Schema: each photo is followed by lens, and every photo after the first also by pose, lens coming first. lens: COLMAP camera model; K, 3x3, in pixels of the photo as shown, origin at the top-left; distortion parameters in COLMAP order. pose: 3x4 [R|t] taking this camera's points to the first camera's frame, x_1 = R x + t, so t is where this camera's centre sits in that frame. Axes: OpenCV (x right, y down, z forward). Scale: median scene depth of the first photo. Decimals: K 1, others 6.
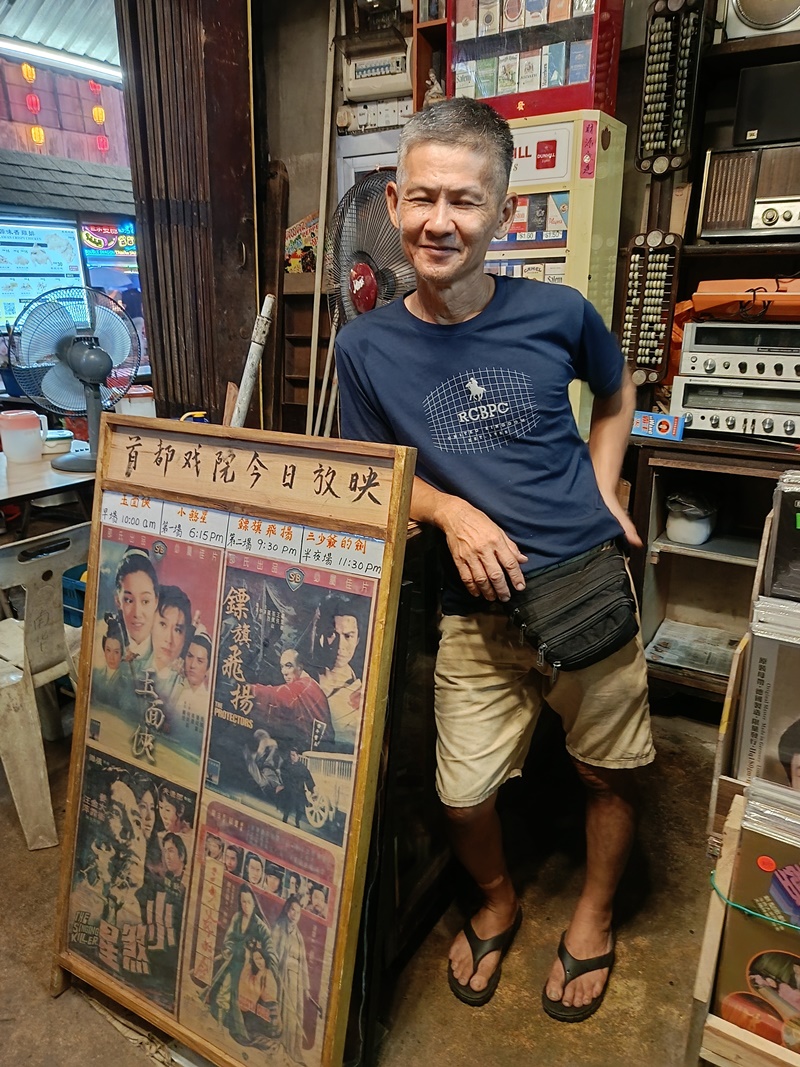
lens RADIAL K [[777.3, 0, 400.0], [0, 777.3, 516.4], [0, 0, 1]] dist [0.092649, -0.112445]
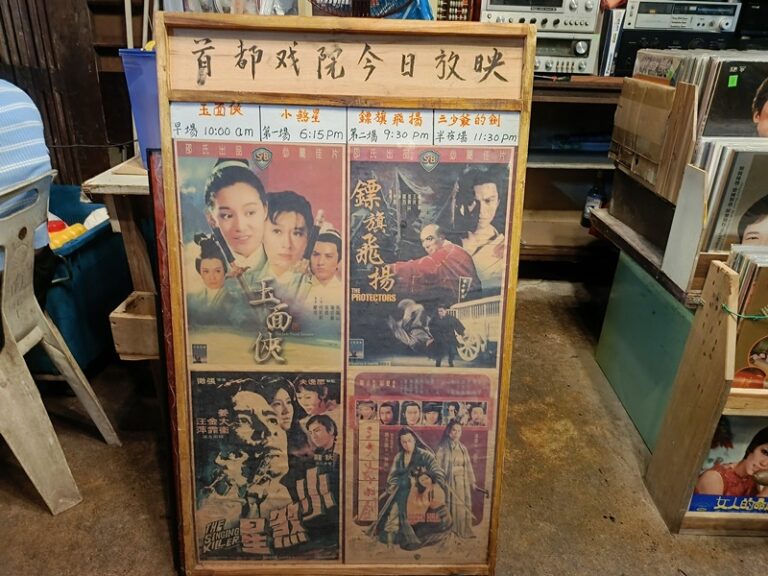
lens RADIAL K [[559.5, 0, 384.0], [0, 559.5, 288.0], [0, 0, 1]] dist [0.092649, -0.112445]
pose [[0.842823, -0.200989, 0.499253, -0.596515], [0.123091, 0.975049, 0.184736, 0.095793], [-0.523926, -0.094246, 0.846534, 0.309847]]
